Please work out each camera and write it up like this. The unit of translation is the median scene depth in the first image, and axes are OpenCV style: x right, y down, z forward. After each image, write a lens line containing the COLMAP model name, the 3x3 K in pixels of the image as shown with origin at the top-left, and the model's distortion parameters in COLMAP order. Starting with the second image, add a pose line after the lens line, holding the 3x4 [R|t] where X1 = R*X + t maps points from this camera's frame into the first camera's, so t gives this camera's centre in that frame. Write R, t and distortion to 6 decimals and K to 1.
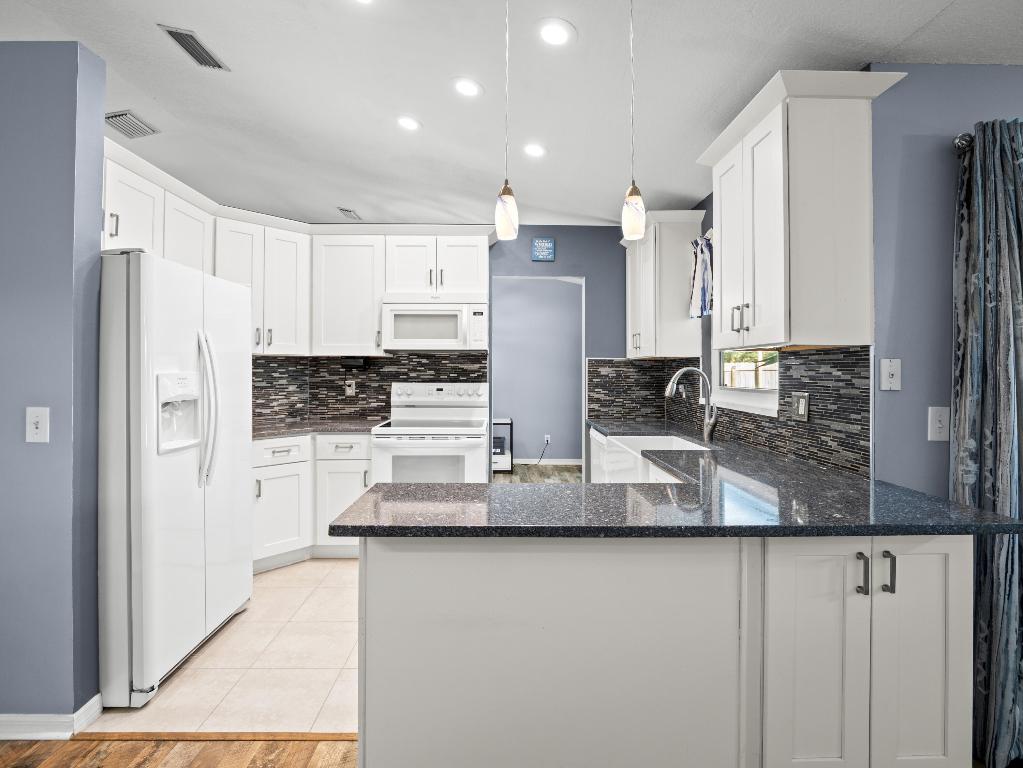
lens RADIAL K [[495.1, 0, 510.0], [0, 495.1, 373.2], [0, 0, 1]] dist [-0.001975, -0.009494]
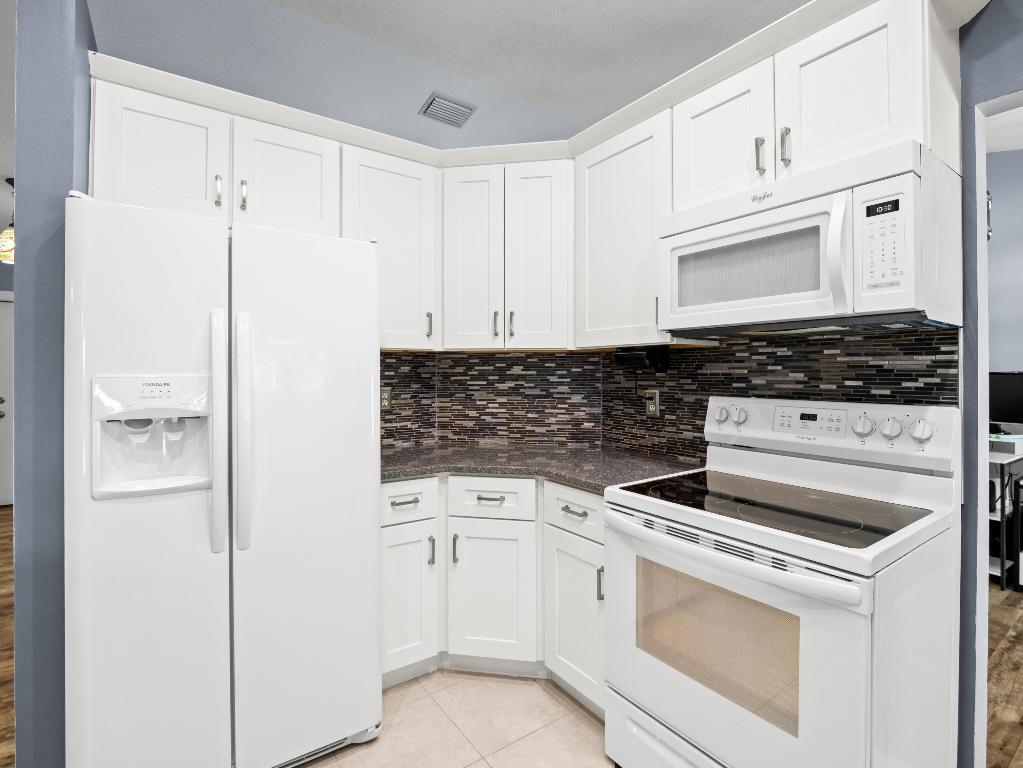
lens RADIAL K [[495.1, 0, 510.0], [0, 495.1, 373.2], [0, 0, 1]] dist [-0.001975, -0.009494]
pose [[0.557526, -0.000085, -0.830159, 0.070363], [-0.003819, 0.999989, -0.002667, -0.002421], [0.830150, 0.004657, 0.557520, 0.544026]]
